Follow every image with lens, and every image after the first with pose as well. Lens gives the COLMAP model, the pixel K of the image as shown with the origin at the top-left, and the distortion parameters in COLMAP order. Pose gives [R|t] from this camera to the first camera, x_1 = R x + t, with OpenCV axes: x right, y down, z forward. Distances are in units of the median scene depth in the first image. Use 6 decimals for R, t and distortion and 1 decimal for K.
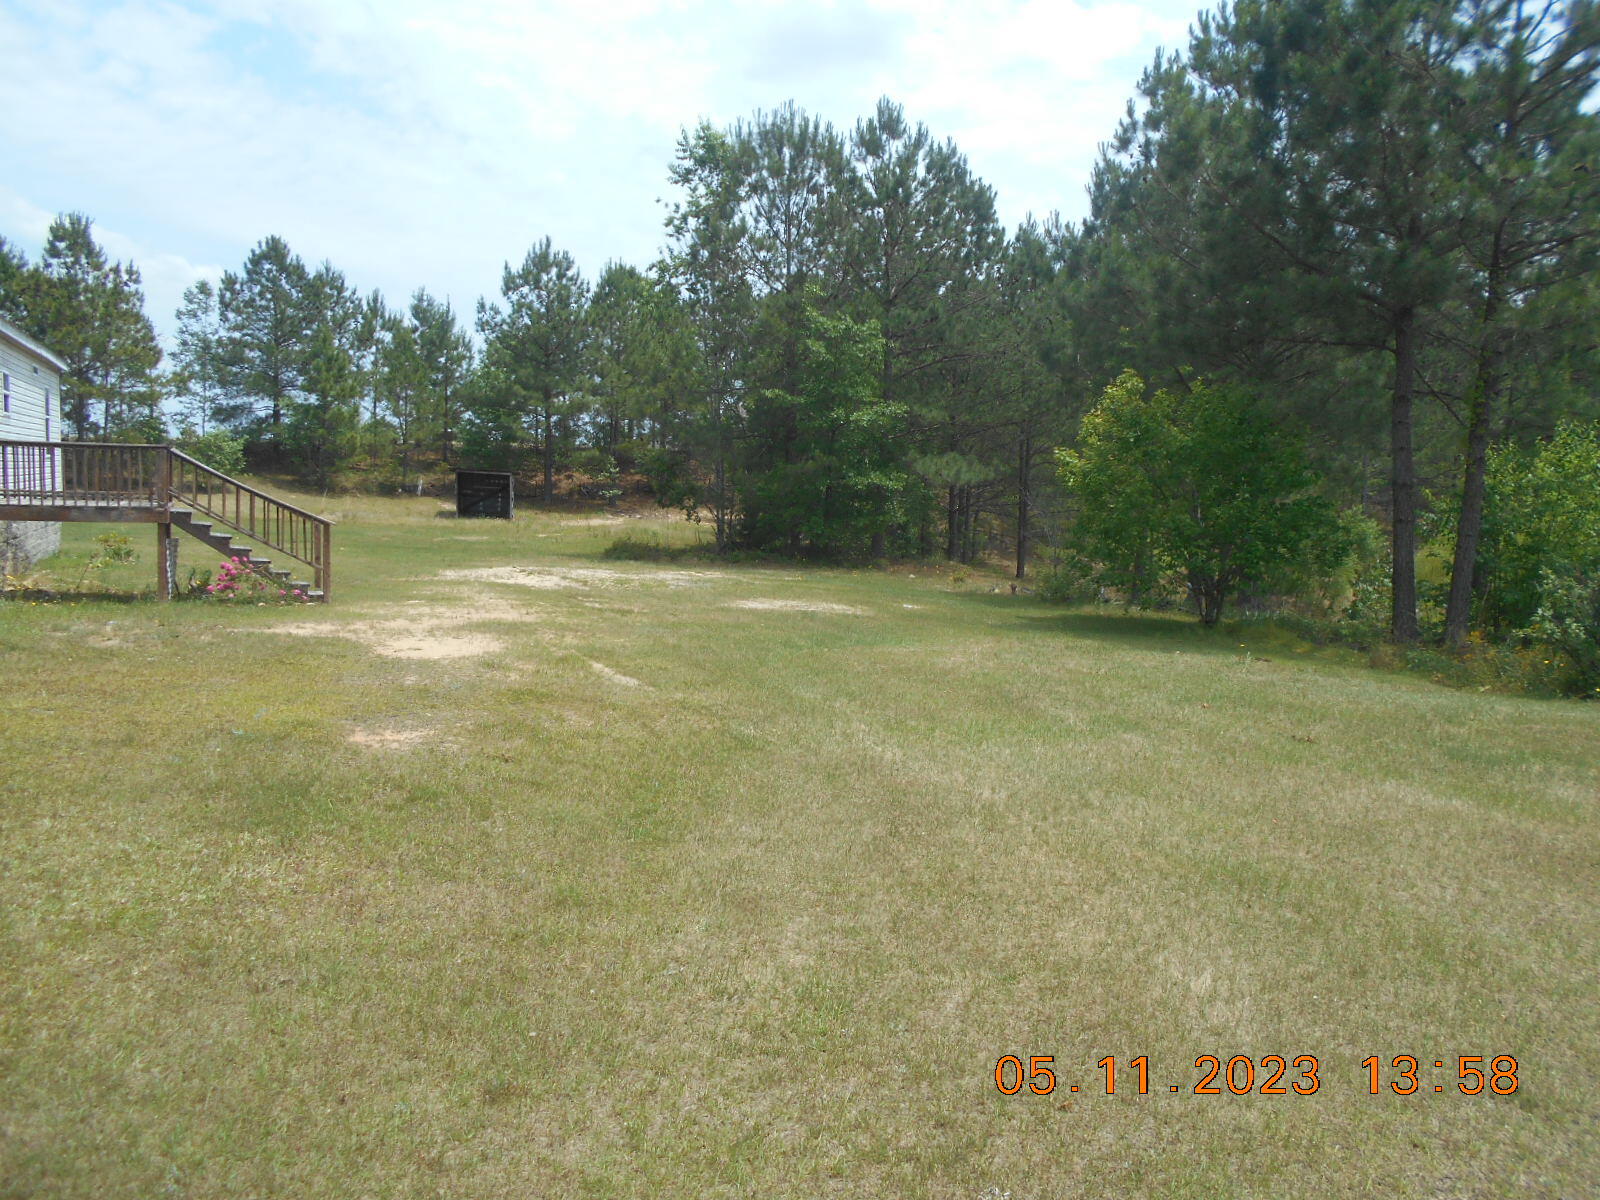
lens RADIAL K [[1295.5, 0, 785.2], [0, 1295.5, 620.1], [0, 0, 1]] dist [0.025065, 0.008764]
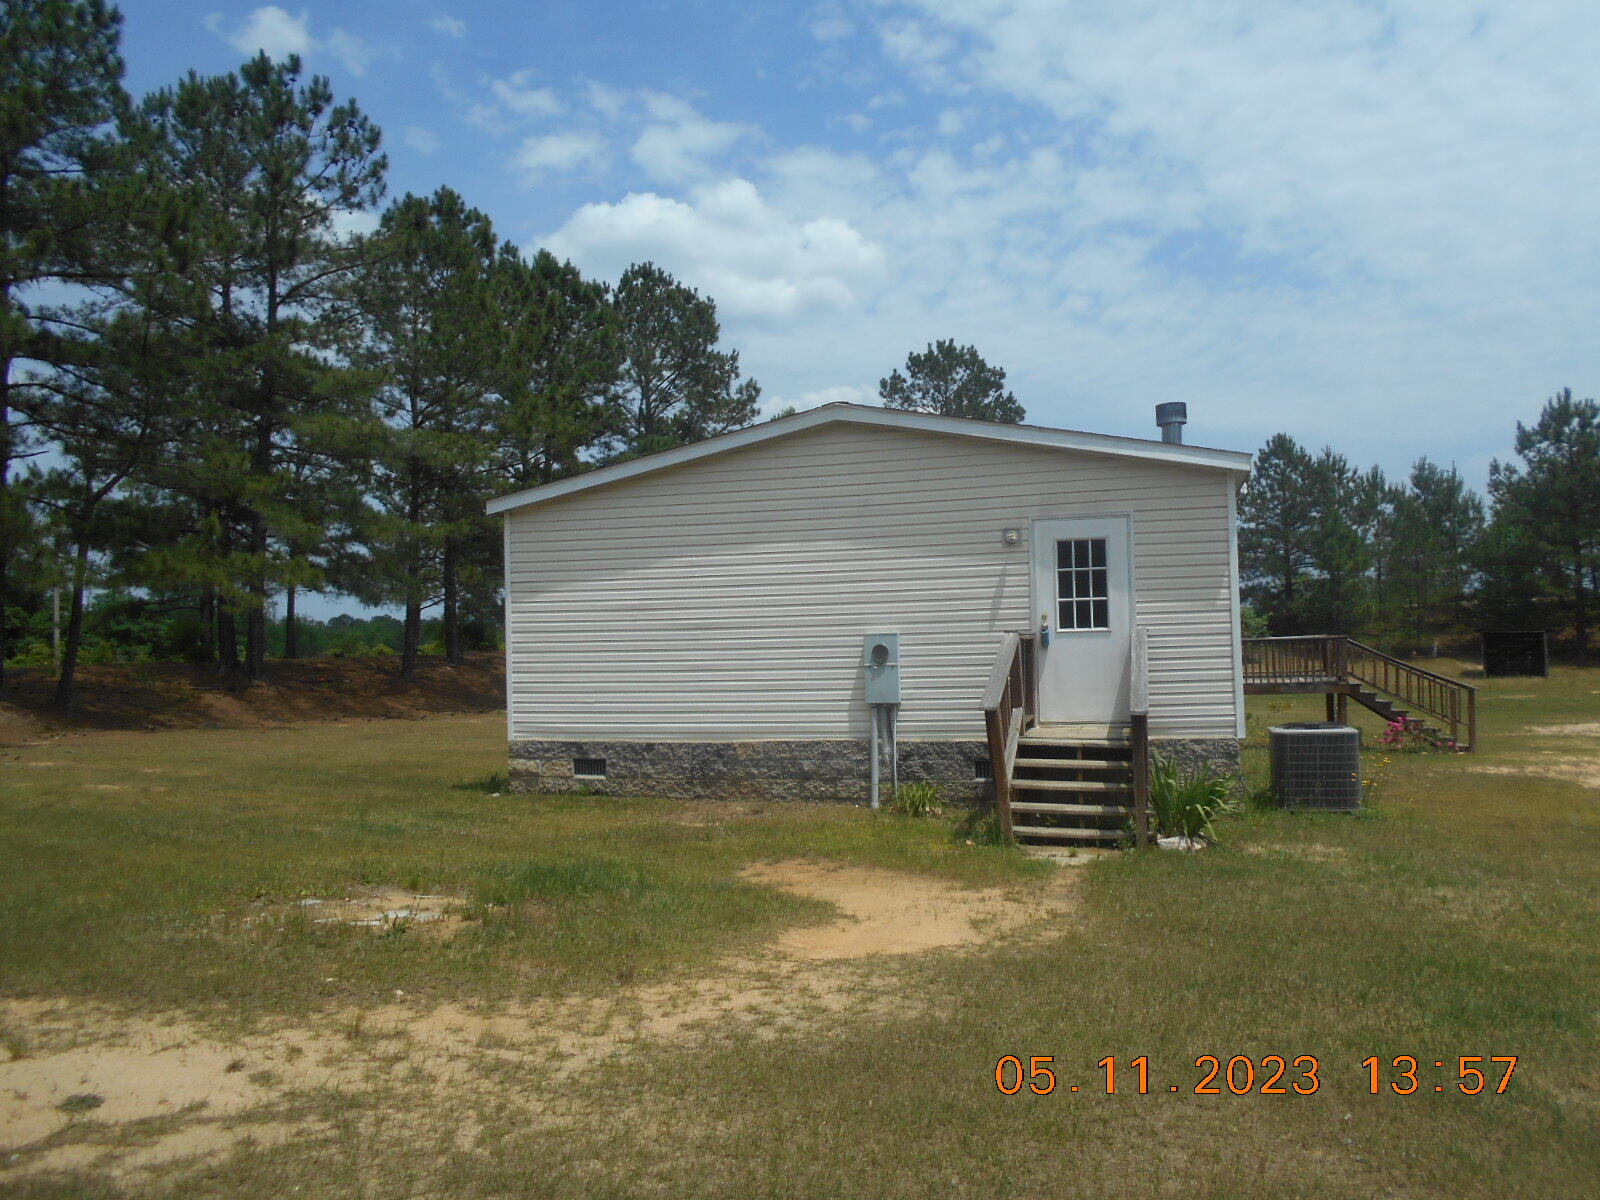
lens RADIAL K [[1295.5, 0, 785.2], [0, 1295.5, 620.1], [0, 0, 1]] dist [0.025065, 0.008764]
pose [[0.771555, -0.069485, -0.632356, -0.024022], [-0.010352, 0.992514, -0.121690, 0.005738], [0.636078, 0.100437, 0.765060, -0.117421]]
